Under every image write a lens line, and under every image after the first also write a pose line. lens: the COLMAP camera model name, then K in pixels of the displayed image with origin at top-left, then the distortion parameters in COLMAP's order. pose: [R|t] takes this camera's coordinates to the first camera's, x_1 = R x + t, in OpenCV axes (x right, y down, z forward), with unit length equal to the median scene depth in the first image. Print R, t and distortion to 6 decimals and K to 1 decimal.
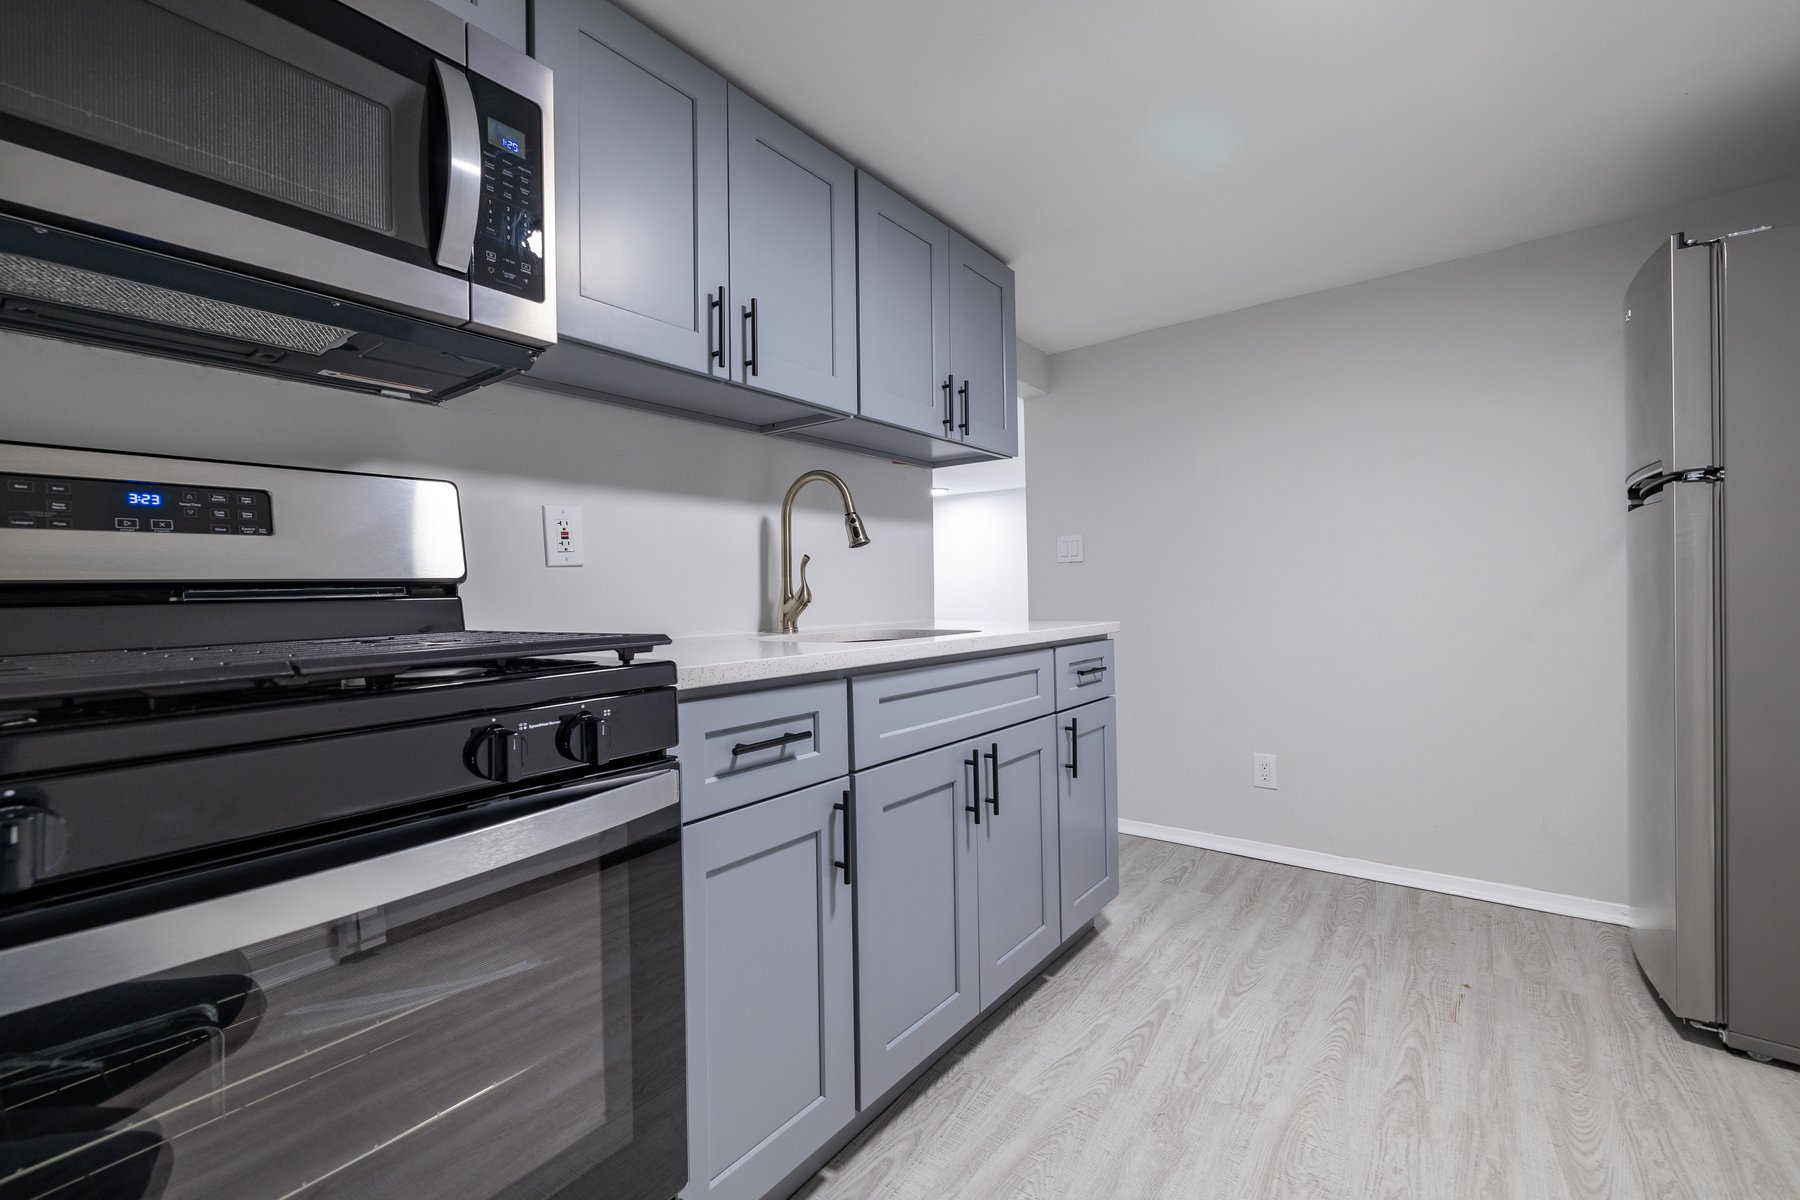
lens RADIAL K [[761.1, 0, 906.0], [0, 761.1, 587.0], [0, 0, 1]] dist [-0.000641, 0.000421]
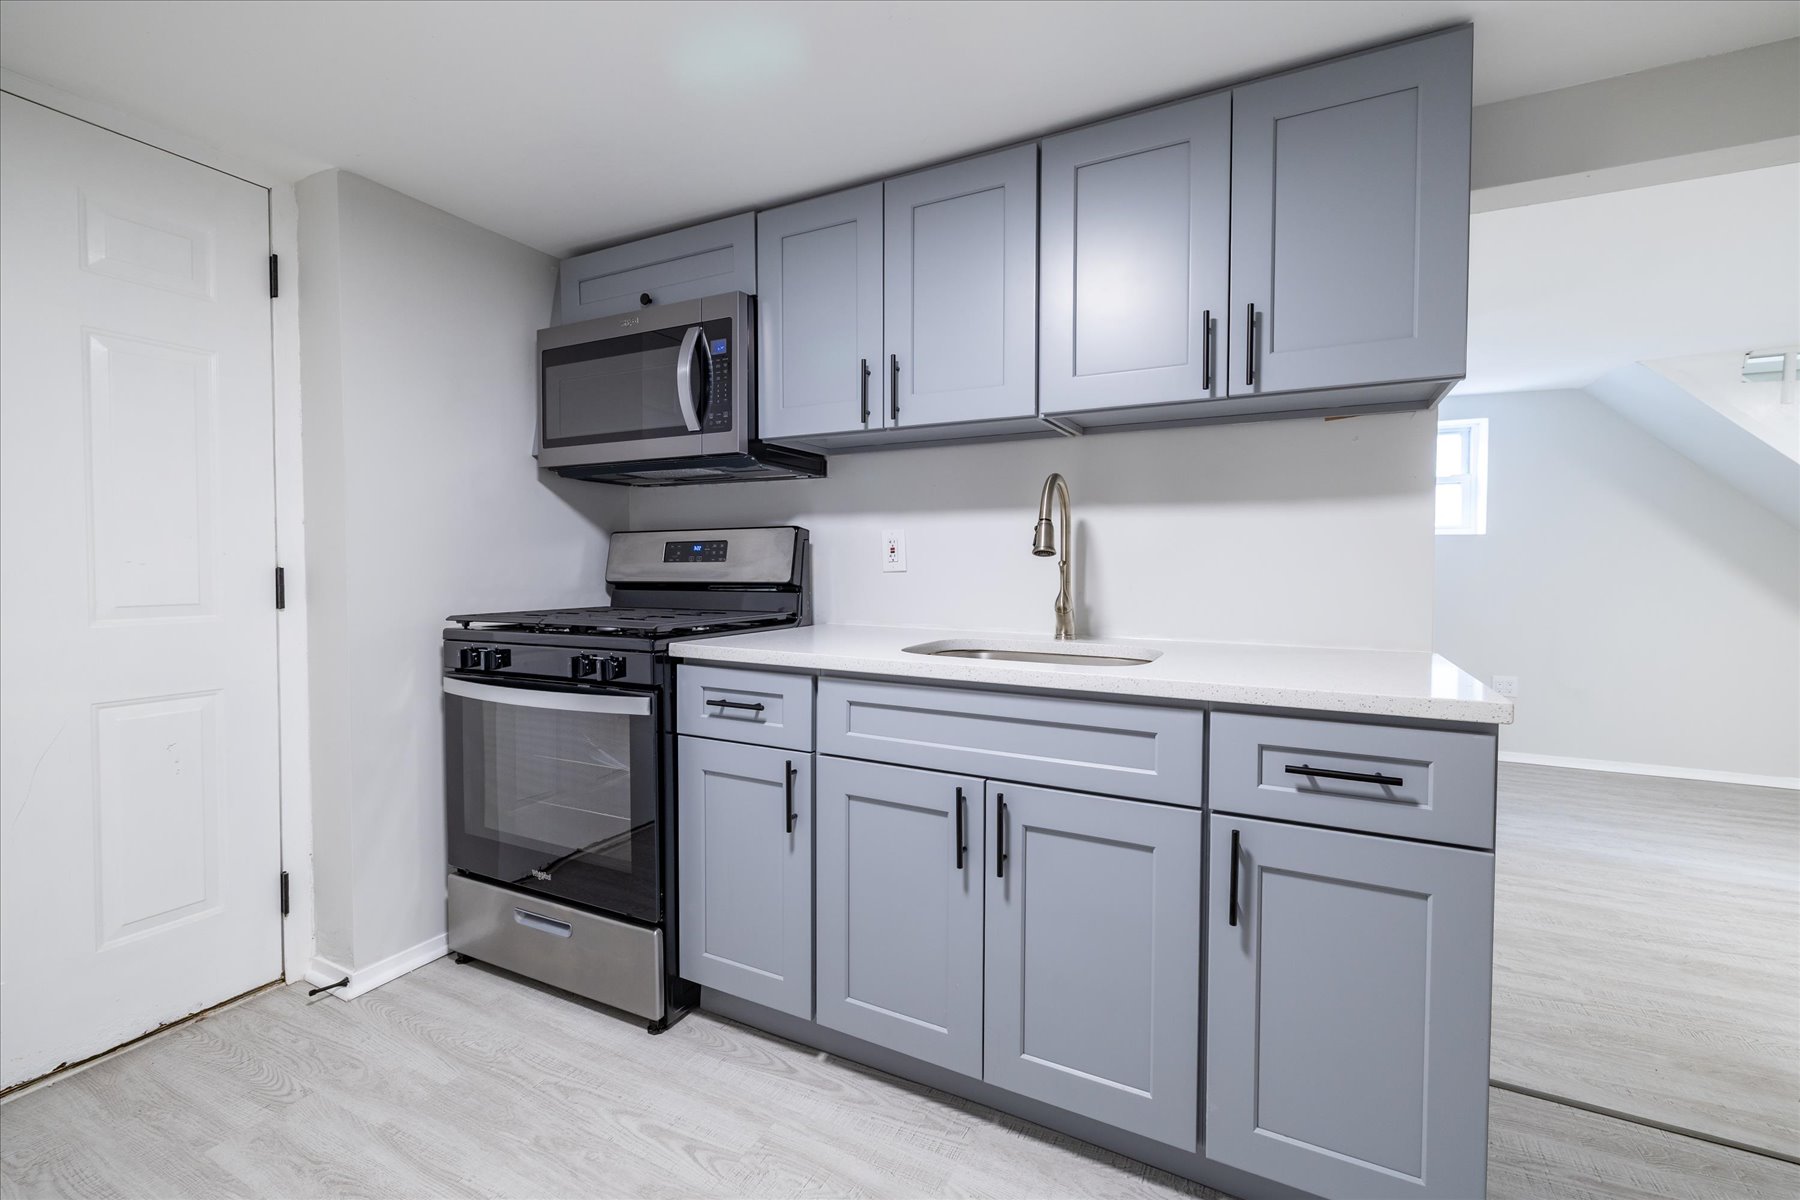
lens RADIAL K [[761.1, 0, 909.5], [0, 761.1, 588.2], [0, 0, 1]] dist [-0.000641, 0.000421]
pose [[0.169695, 0.052814, -0.984080, 1.145087], [0.001382, 0.998549, 0.053829, -0.087777], [0.985496, -0.010494, 0.169376, 0.936957]]
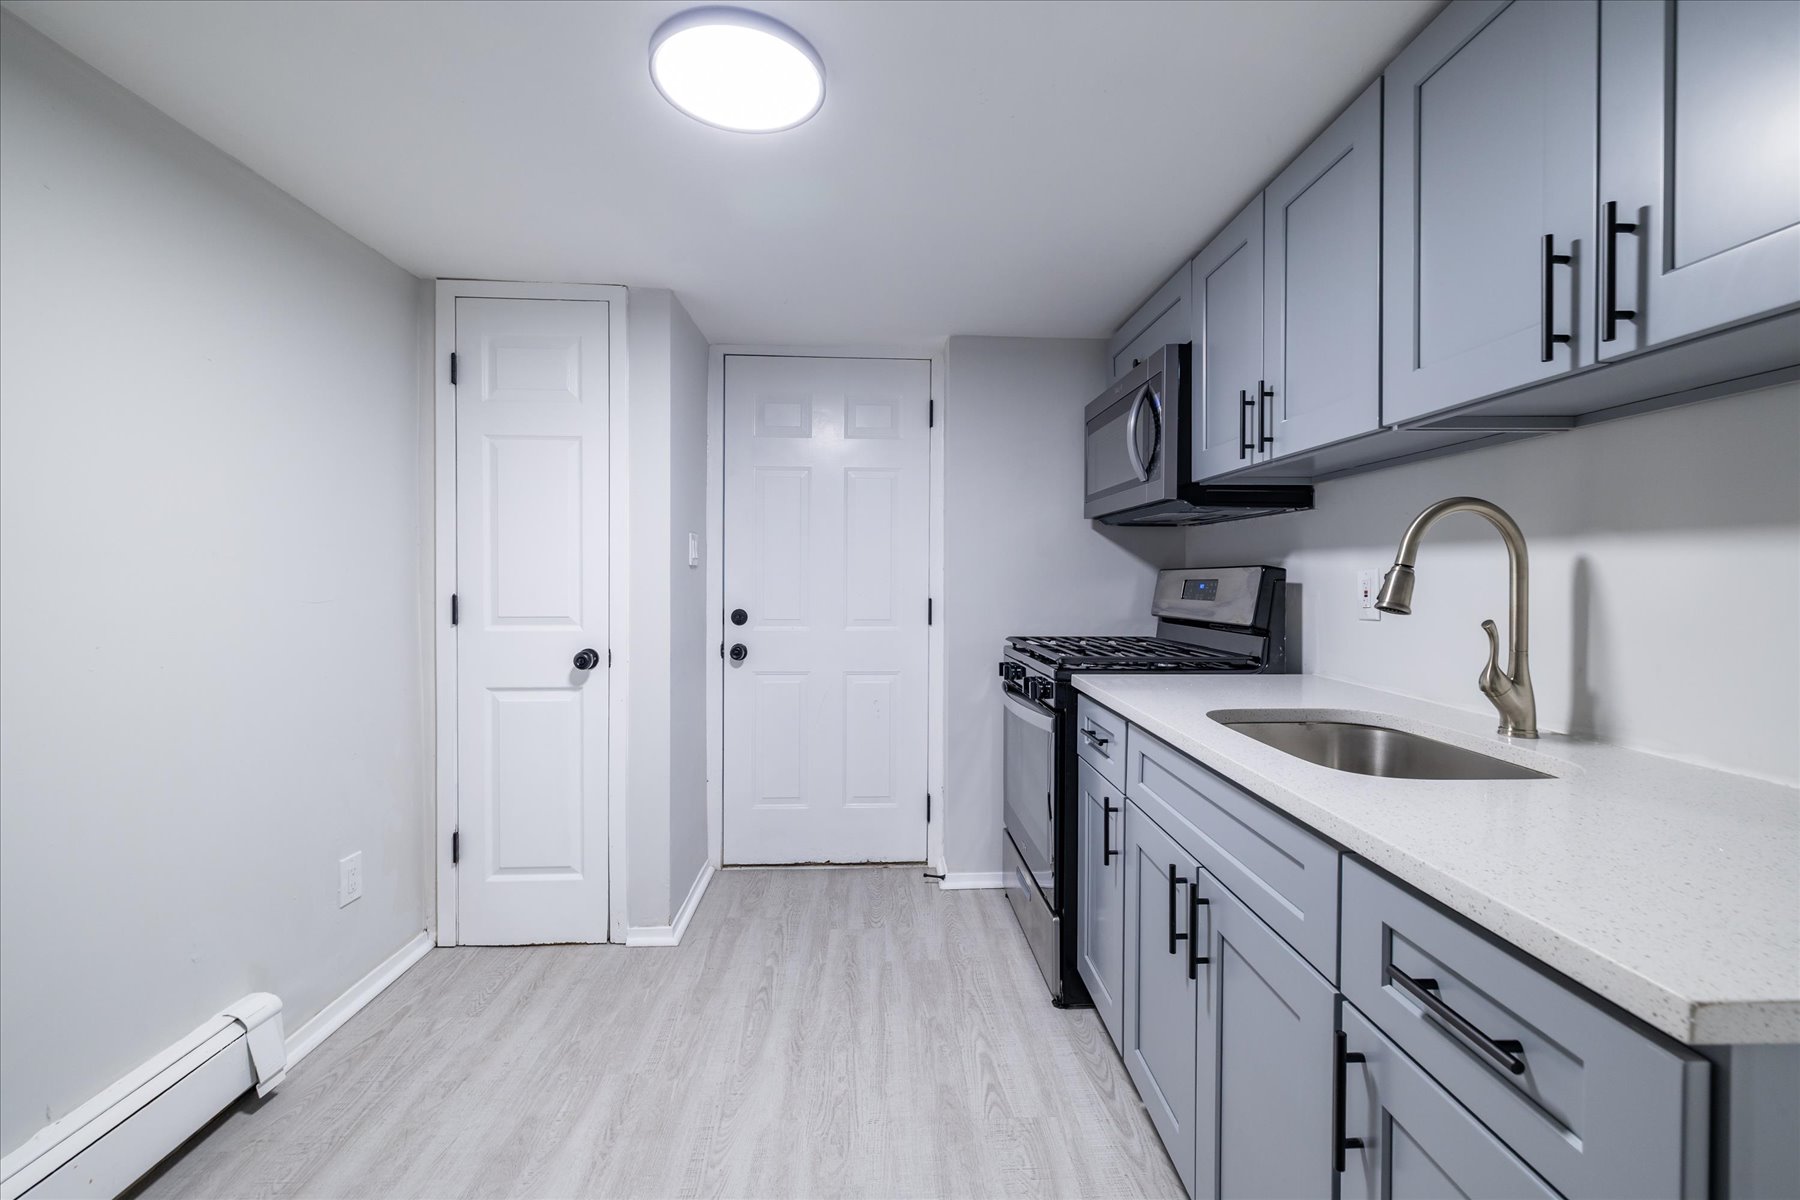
lens RADIAL K [[761.1, 0, 901.6], [0, 761.1, 585.7], [0, 0, 1]] dist [-0.000641, 0.000421]
pose [[-0.777708, 0.027142, -0.628040, 1.000774], [0.017587, 0.999616, 0.021423, -0.139995], [0.628380, 0.005615, -0.777887, 1.736425]]
